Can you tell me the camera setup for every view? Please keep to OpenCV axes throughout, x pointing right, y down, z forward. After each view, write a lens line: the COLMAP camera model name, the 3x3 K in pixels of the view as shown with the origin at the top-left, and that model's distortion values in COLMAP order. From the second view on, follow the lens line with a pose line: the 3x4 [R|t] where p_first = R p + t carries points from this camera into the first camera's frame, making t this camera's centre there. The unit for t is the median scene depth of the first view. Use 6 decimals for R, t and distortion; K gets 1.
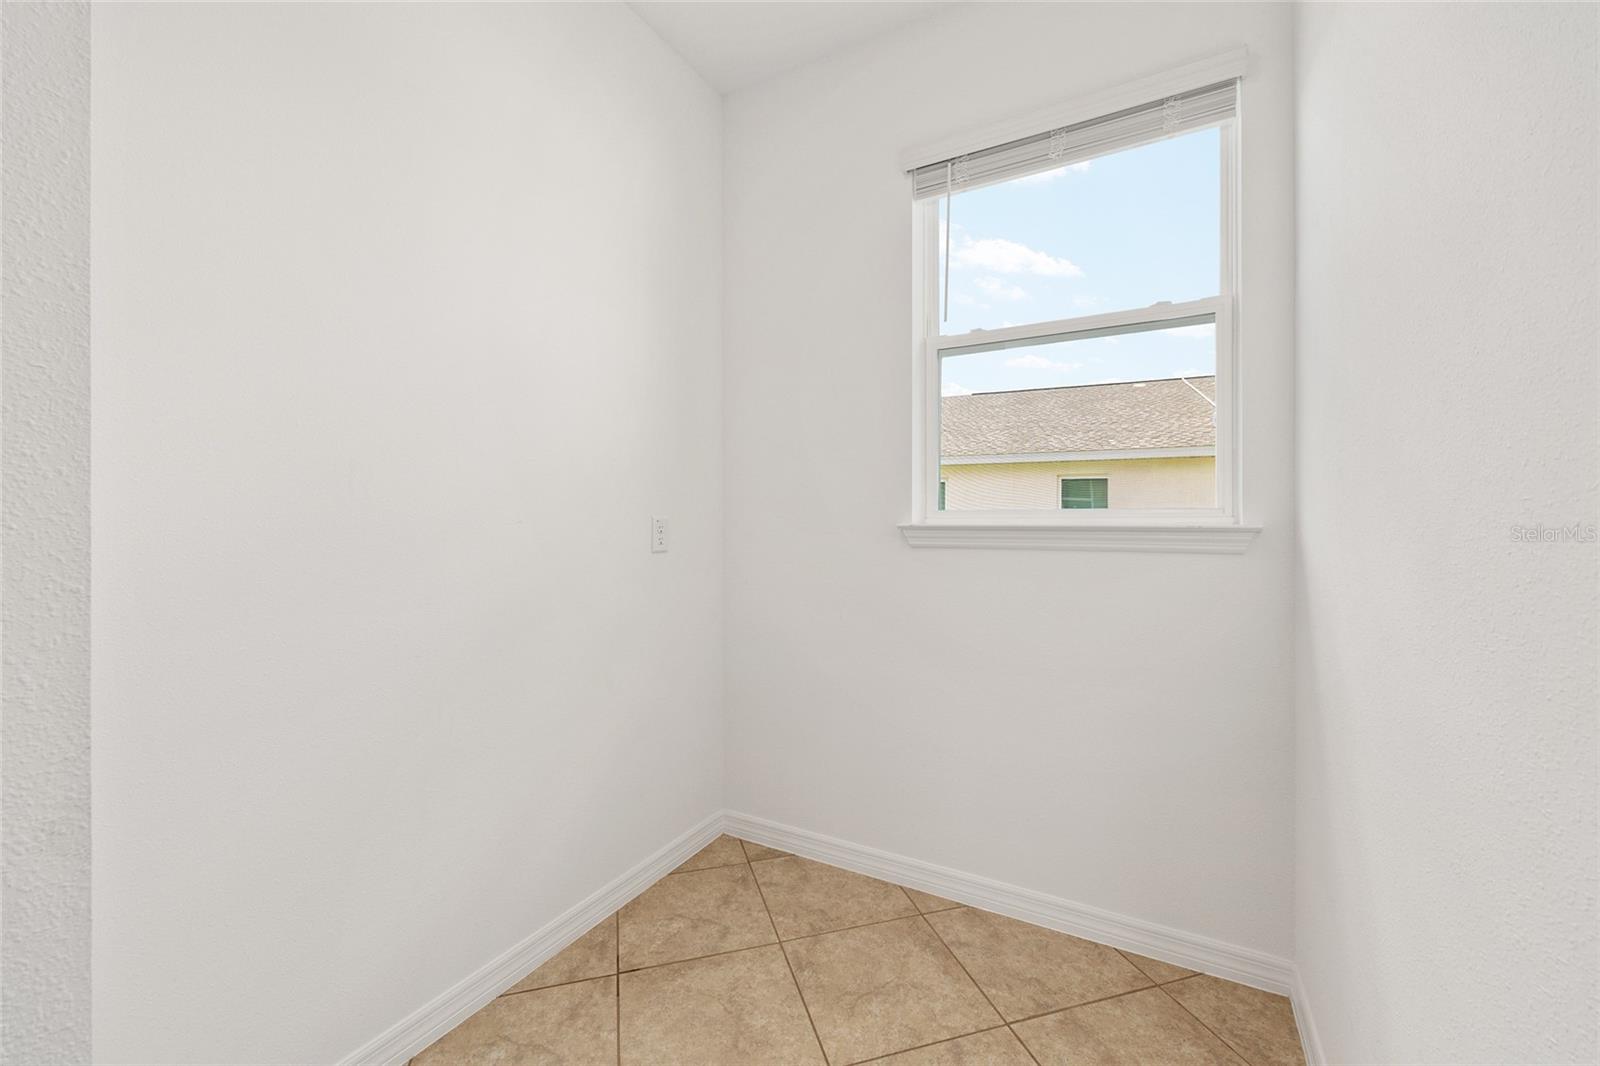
lens RADIAL K [[646.0, 0, 795.8], [0, 646.0, 520.5], [0, 0, 1]] dist [-0.000758, 0.001119]
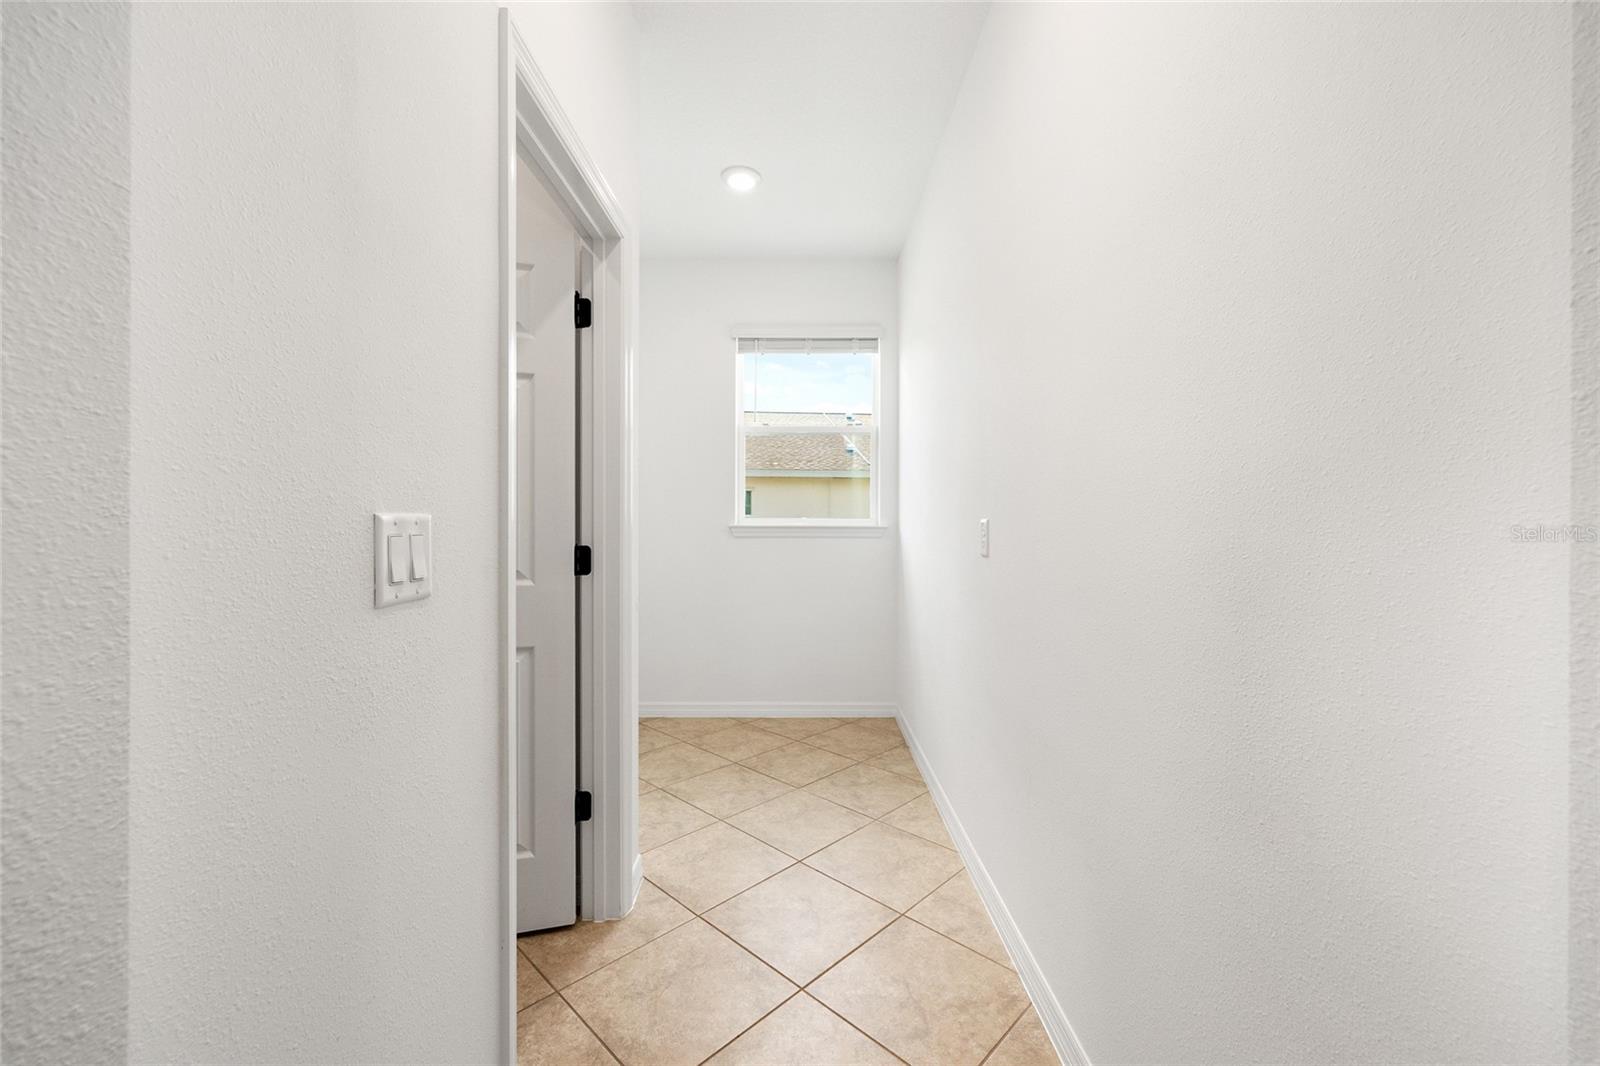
lens RADIAL K [[646.0, 0, 801.0], [0, 646.0, 531.3], [0, 0, 1]] dist [-0.000758, 0.001119]
pose [[0.870422, -0.001075, 0.492306, -0.649176], [-0.003553, 0.999958, 0.008464, 0.007856], [-0.492294, -0.009116, 0.870381, -0.822127]]
